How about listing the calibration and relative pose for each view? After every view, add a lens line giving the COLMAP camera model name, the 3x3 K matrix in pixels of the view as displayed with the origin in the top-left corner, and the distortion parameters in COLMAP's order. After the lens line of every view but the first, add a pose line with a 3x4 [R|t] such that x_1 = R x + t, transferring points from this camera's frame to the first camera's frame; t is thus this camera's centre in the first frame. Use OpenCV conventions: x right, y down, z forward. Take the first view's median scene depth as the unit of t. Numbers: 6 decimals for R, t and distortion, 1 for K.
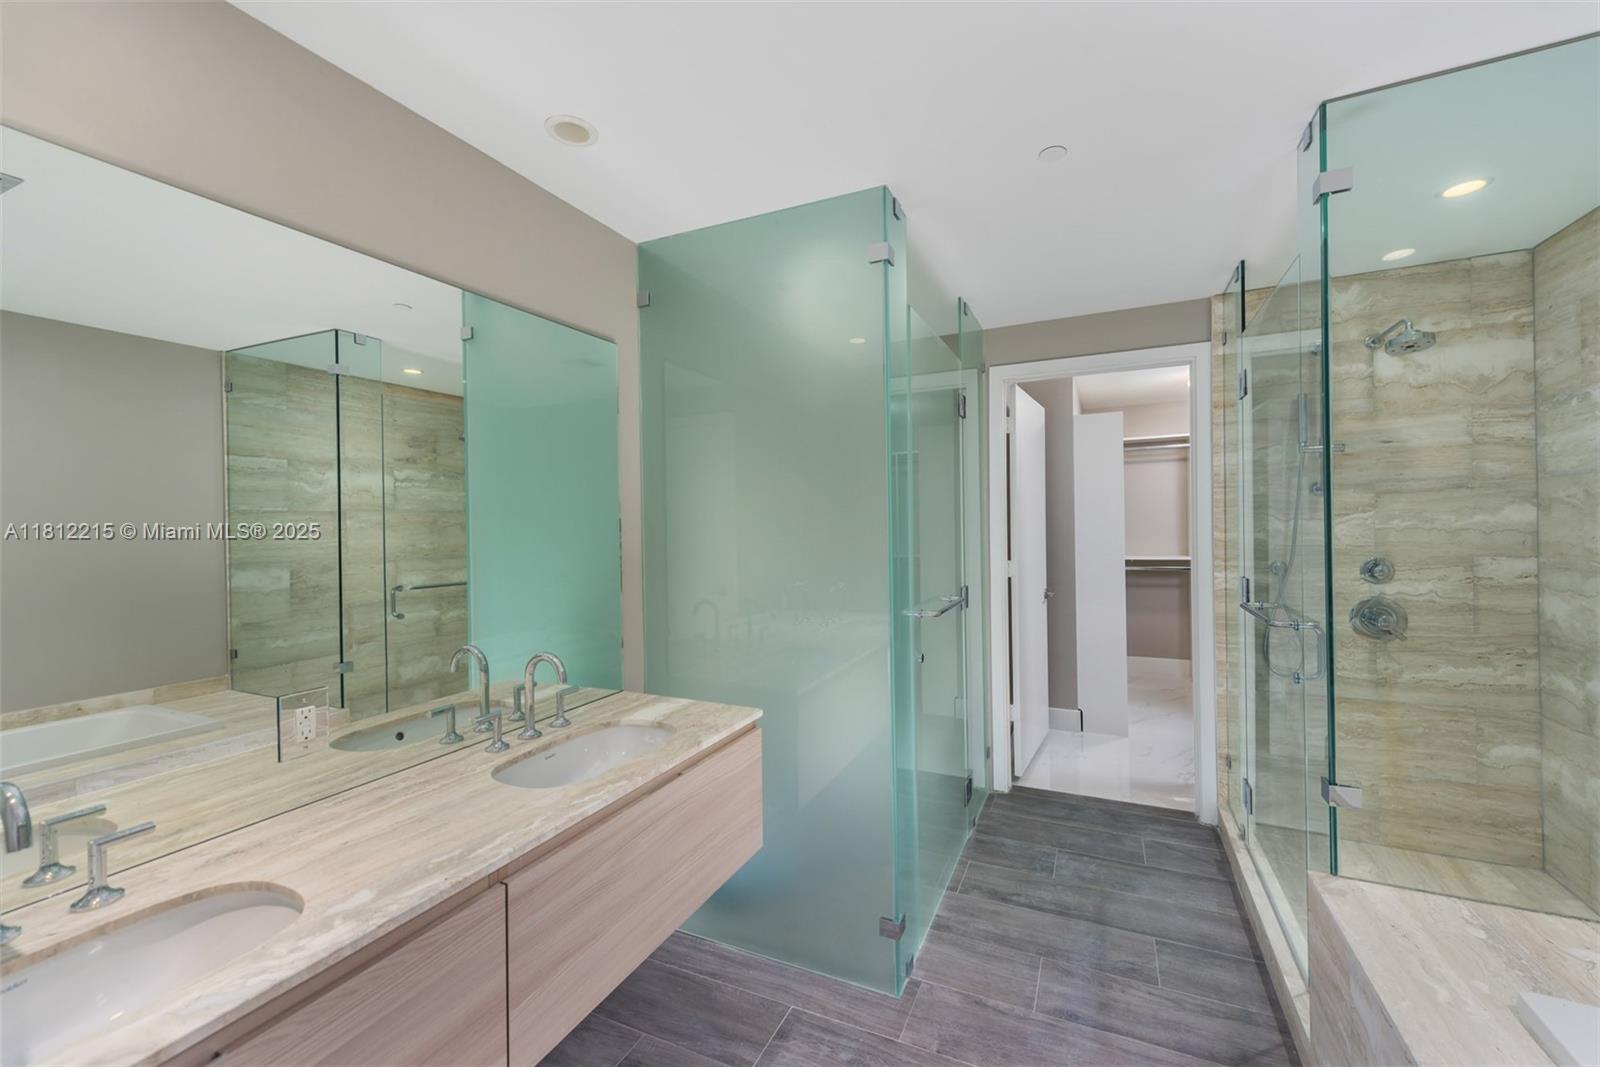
lens RADIAL K [[654.5, 0, 822.2], [0, 654.5, 530.5], [0, 0, 1]] dist [0.011735, -0.003313]
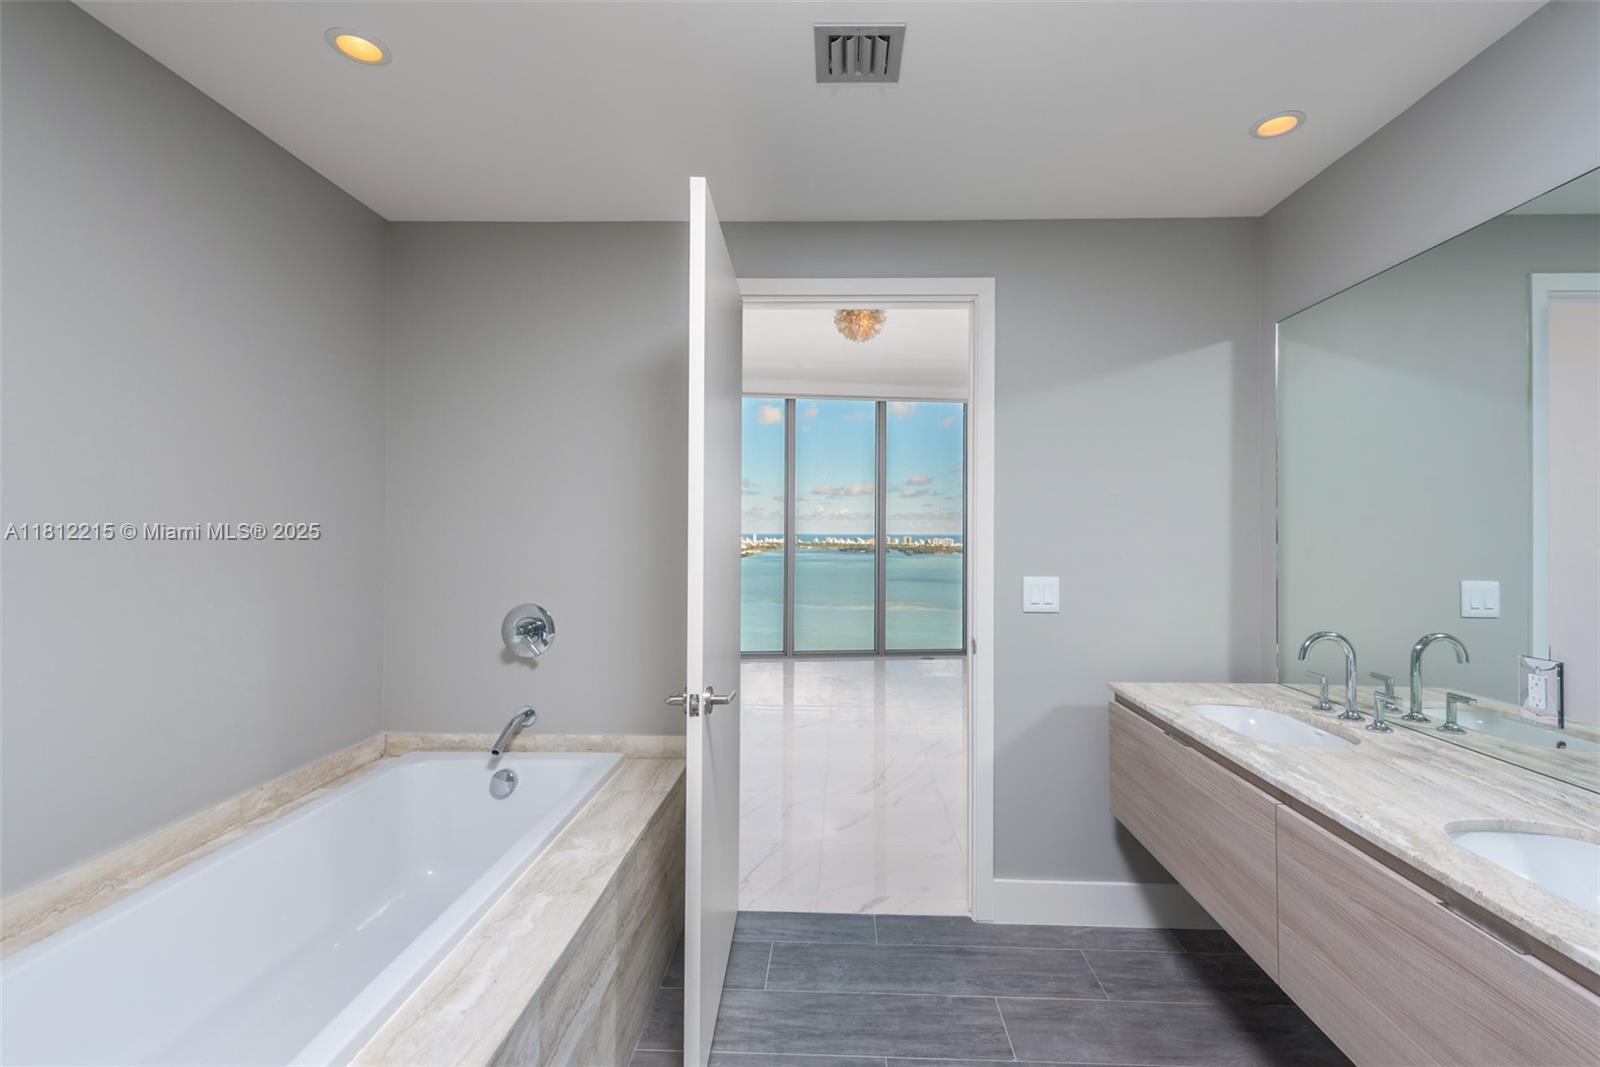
lens RADIAL K [[741.9, 0, 814.0], [0, 741.9, 529.0], [0, 0, 1]] dist [0.005898, -0.000160]
pose [[-0.923813, 0.008660, -0.382745, 0.353232], [0.002112, 0.999844, 0.017525, 0.013980], [0.382837, 0.015381, -0.923688, 0.874864]]
